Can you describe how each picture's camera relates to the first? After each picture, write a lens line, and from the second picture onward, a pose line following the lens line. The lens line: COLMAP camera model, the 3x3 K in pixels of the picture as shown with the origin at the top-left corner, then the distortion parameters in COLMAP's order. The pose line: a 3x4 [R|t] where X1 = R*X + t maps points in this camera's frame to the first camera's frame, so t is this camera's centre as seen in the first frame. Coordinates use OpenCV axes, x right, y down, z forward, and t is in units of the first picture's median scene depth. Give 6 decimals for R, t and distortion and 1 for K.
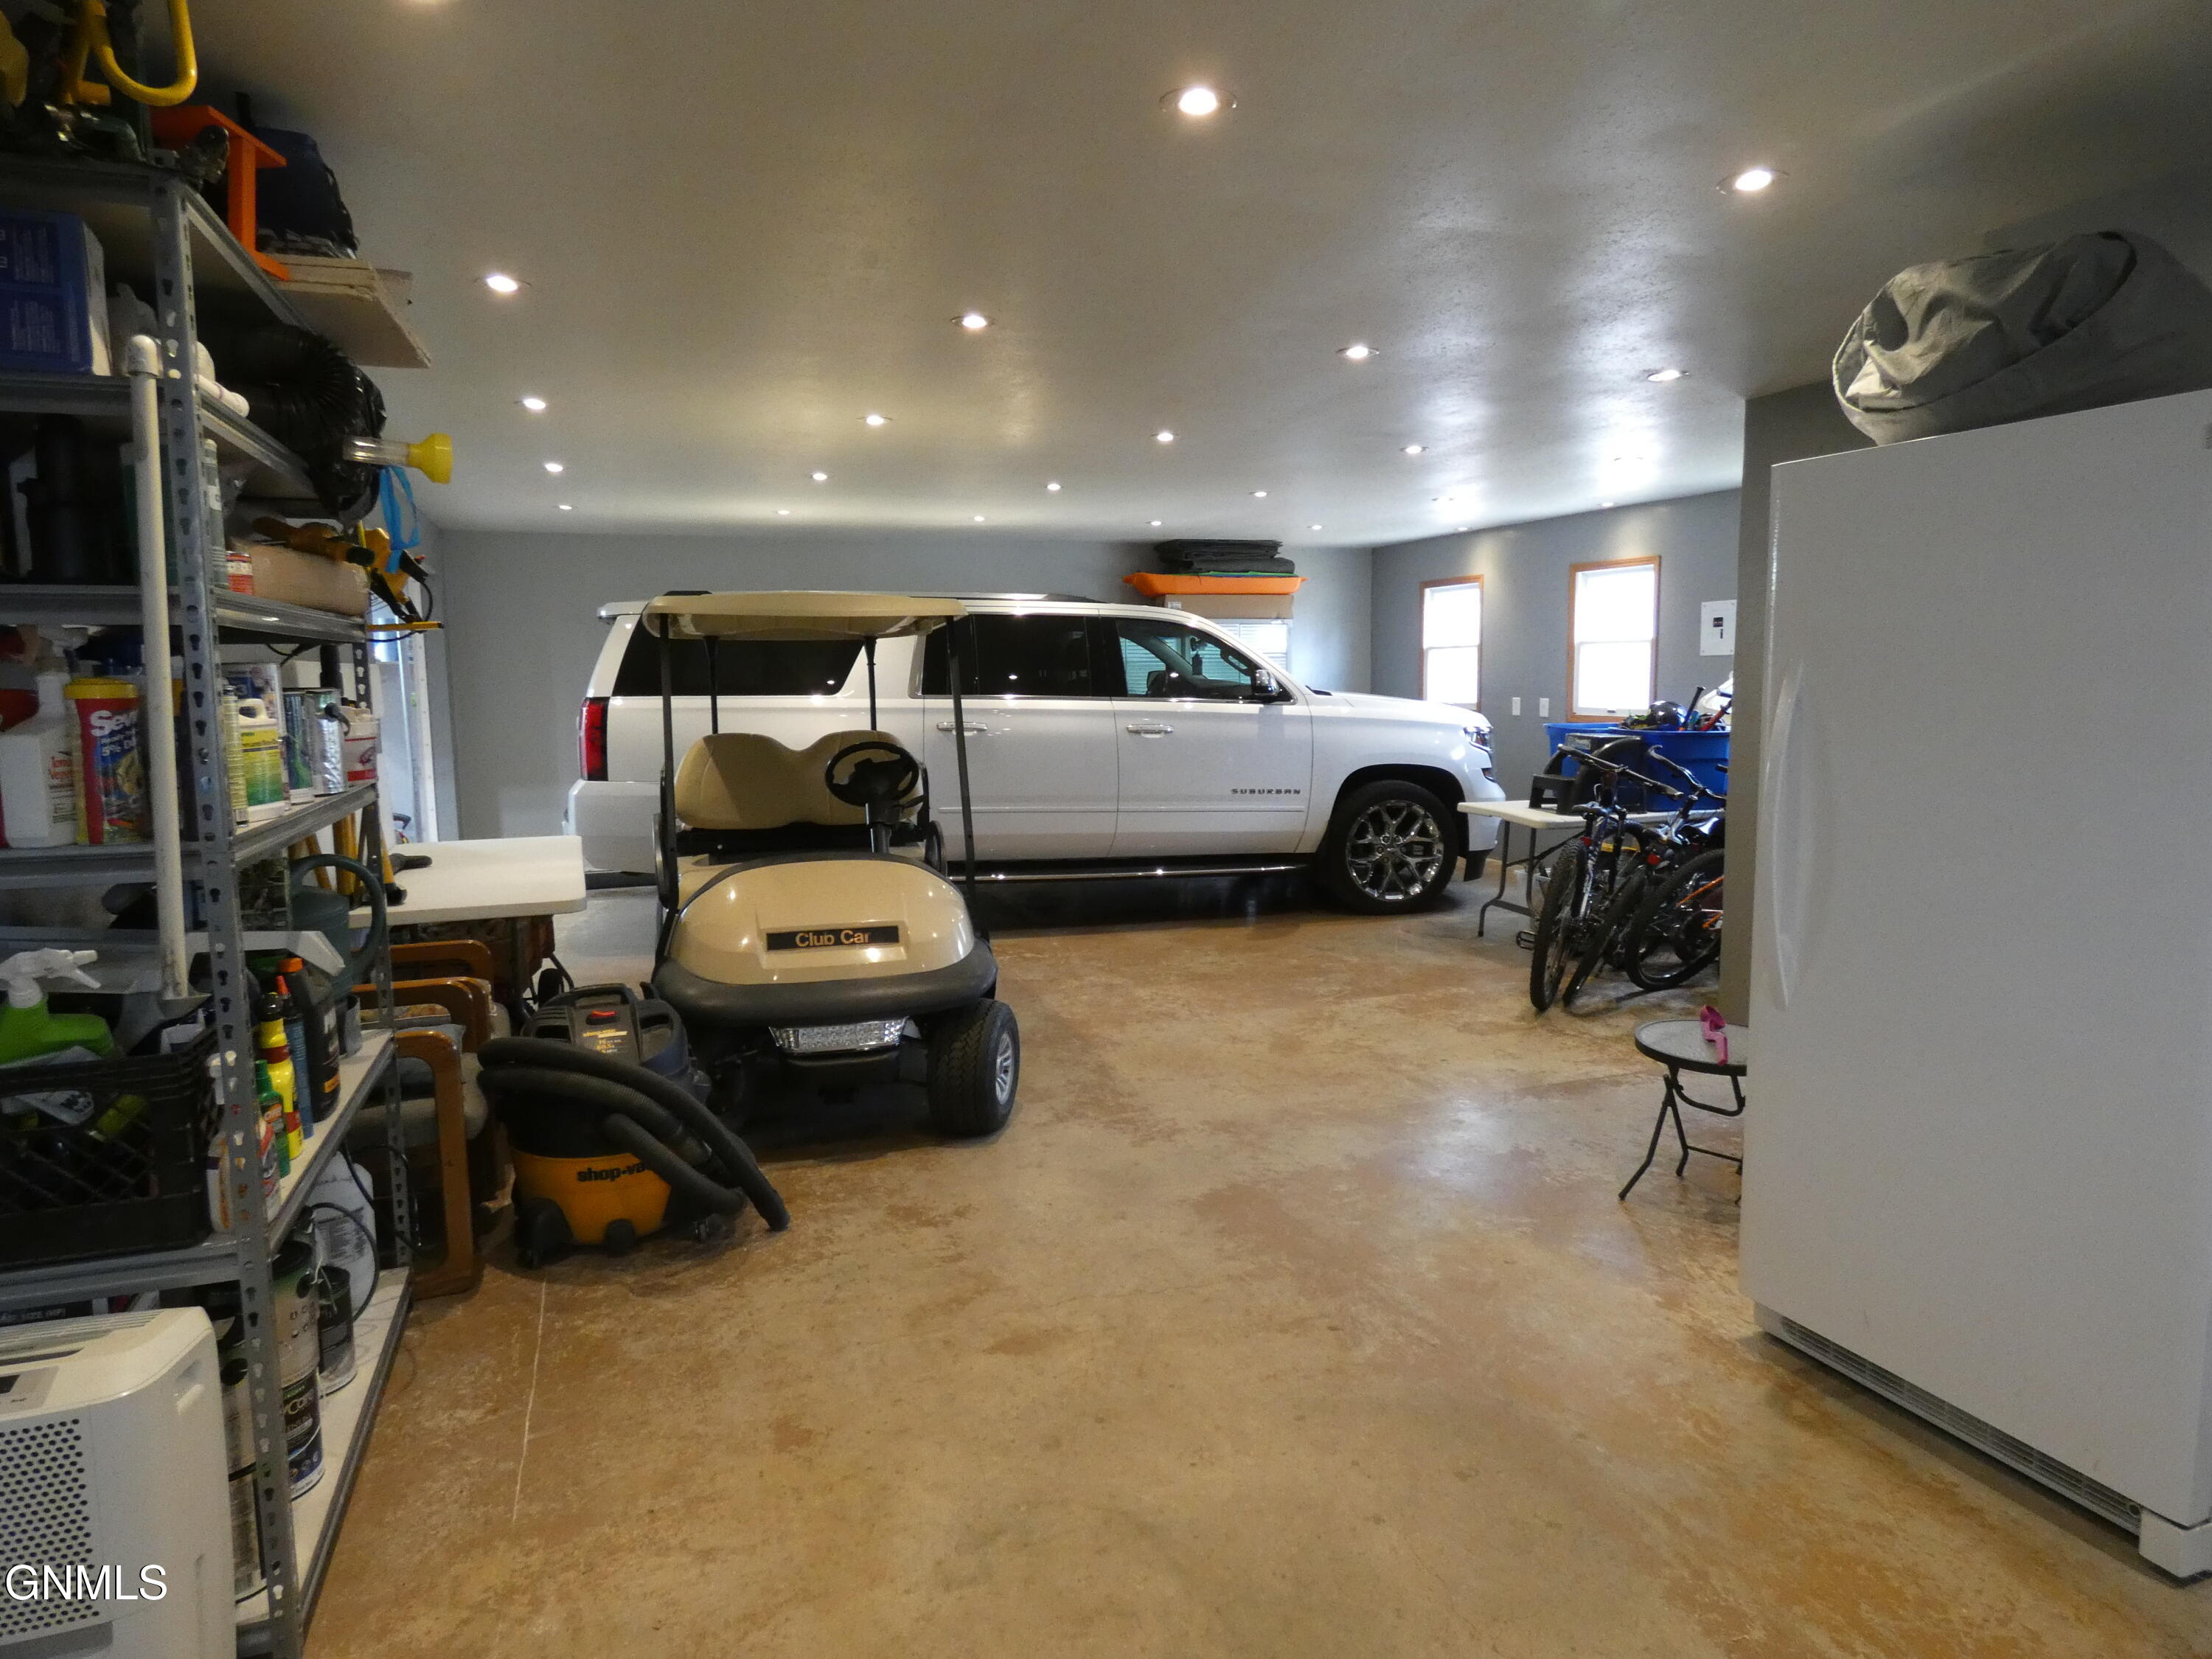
lens RADIAL K [[1327.4, 0, 1102.0], [0, 1327.4, 826.2], [0, 0, 1]] dist [-0.005797, -0.002834]
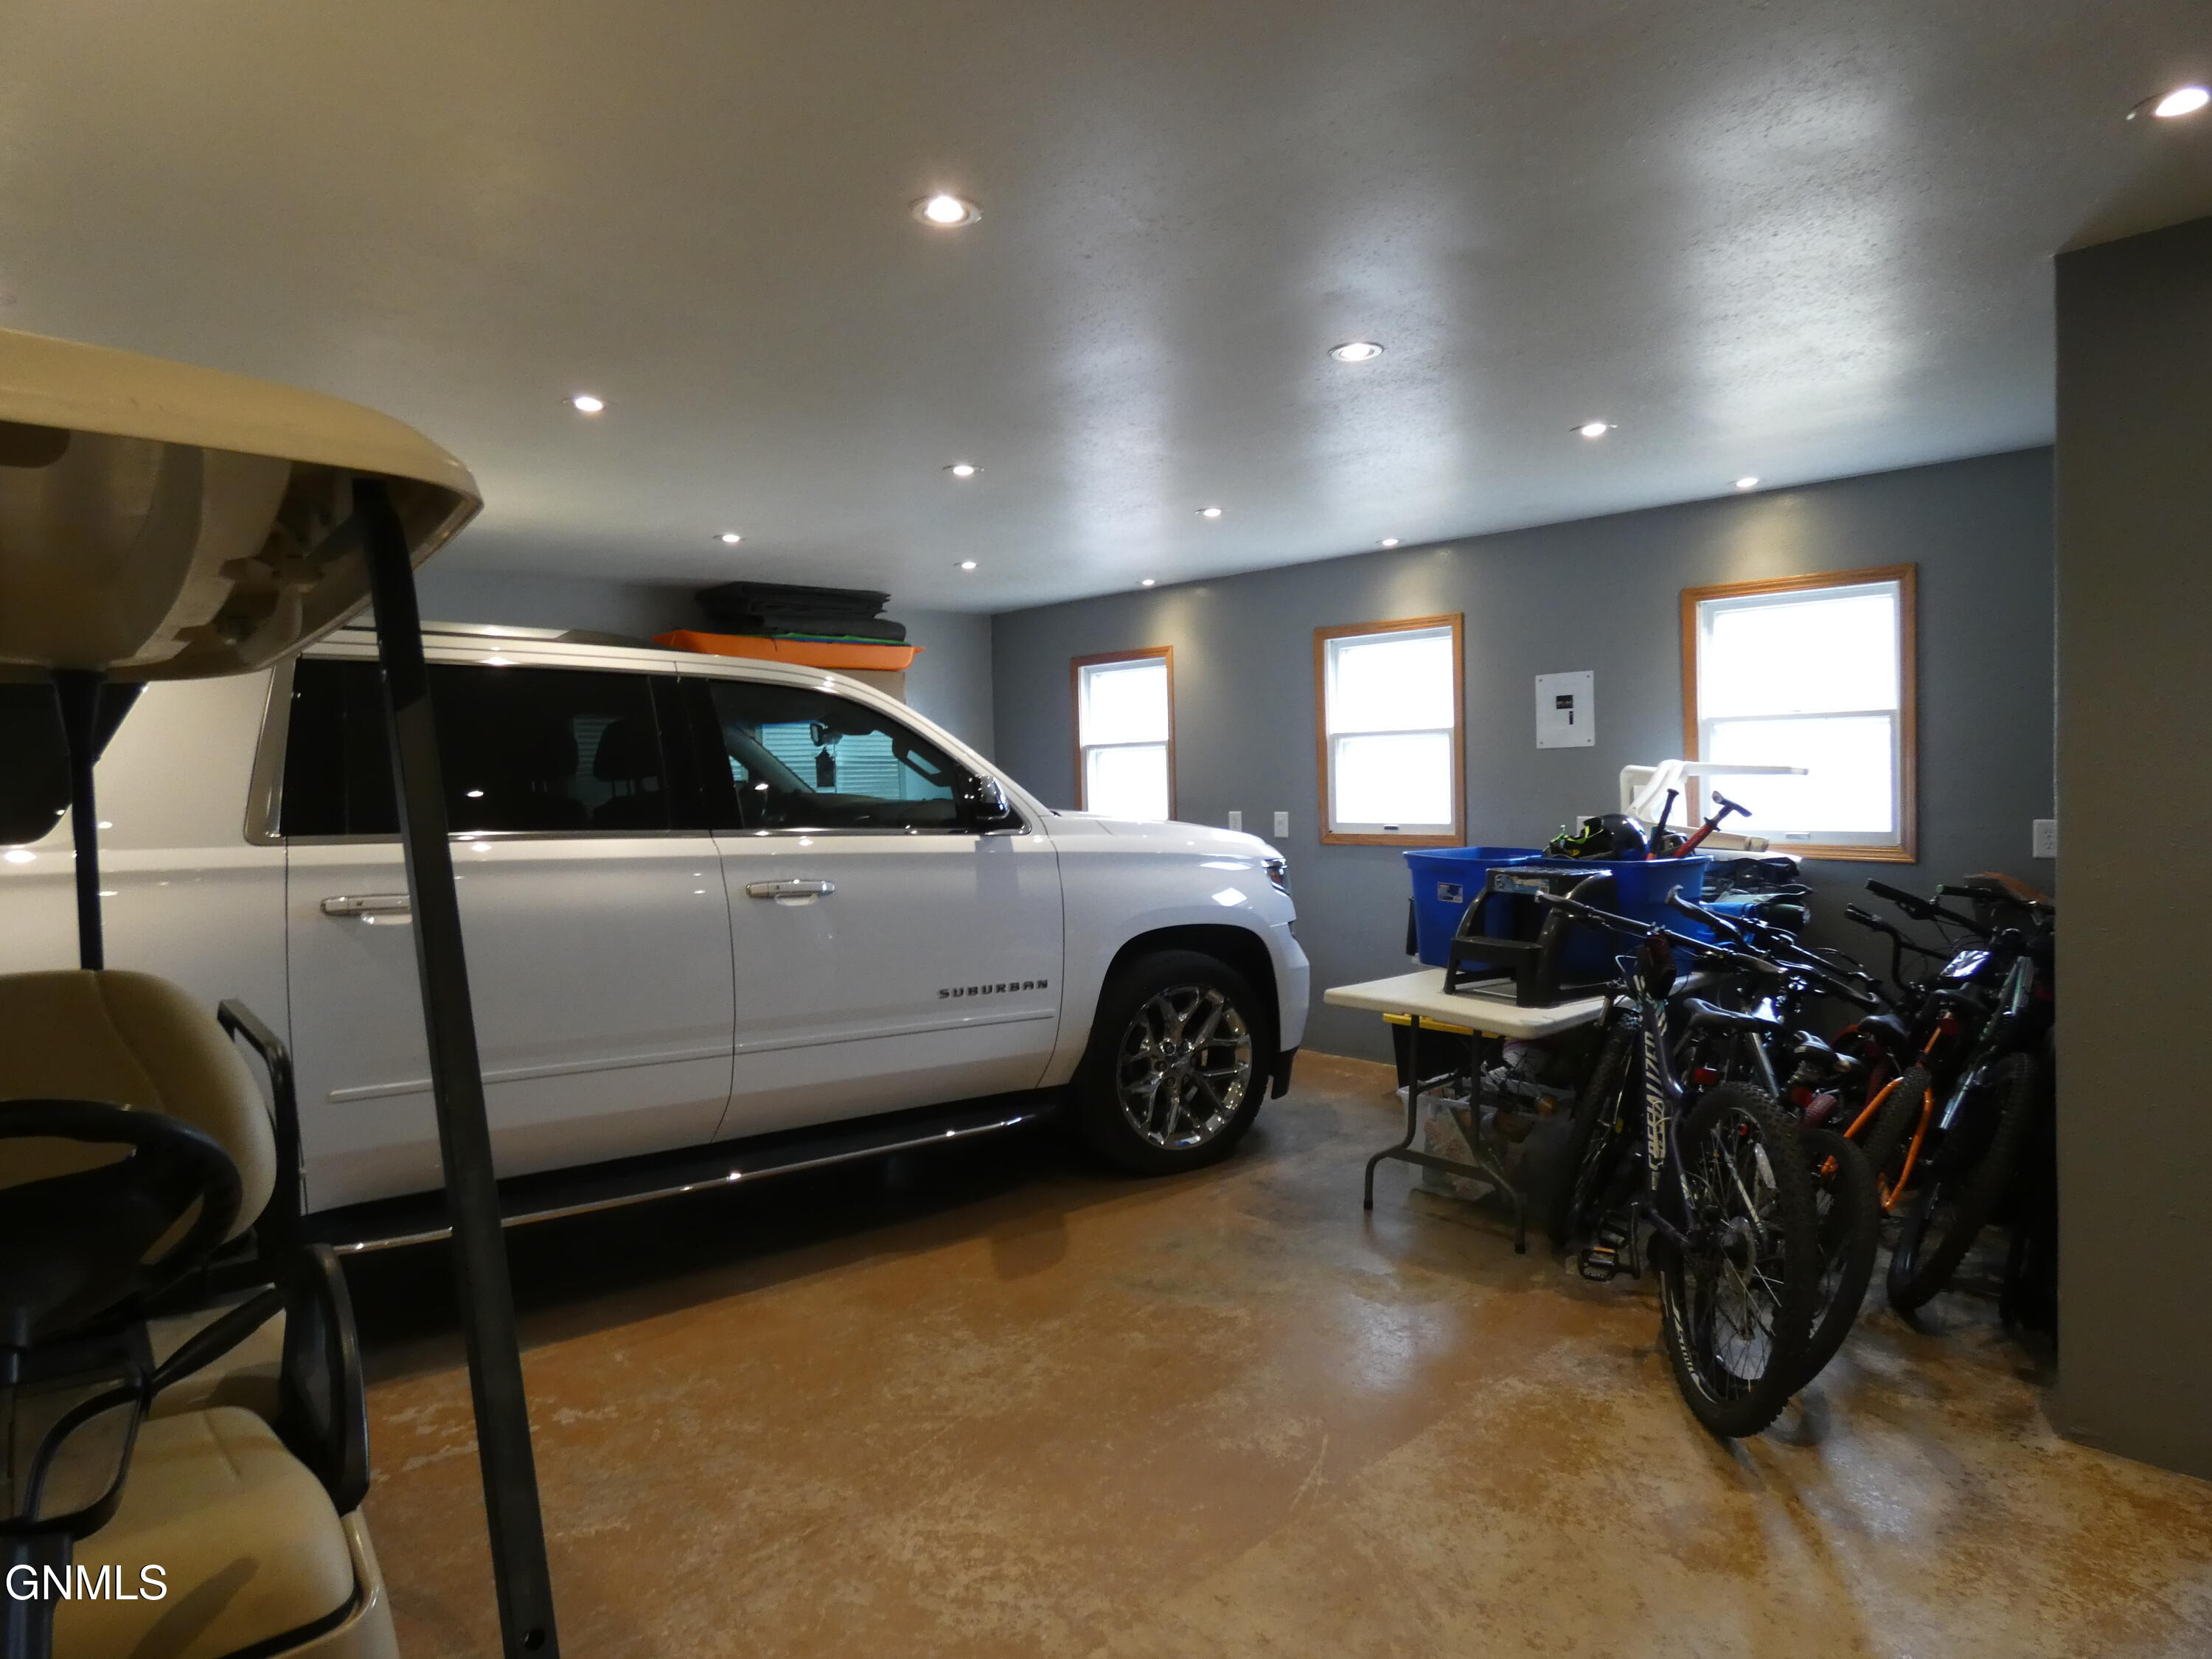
lens RADIAL K [[1327.4, 0, 1102.0], [0, 1327.4, 826.2], [0, 0, 1]] dist [-0.005797, -0.002834]
pose [[0.916685, -0.025780, 0.398777, -0.055337], [0.059855, 0.995517, -0.073233, -0.049075], [-0.395102, 0.091000, 0.914119, 0.445482]]
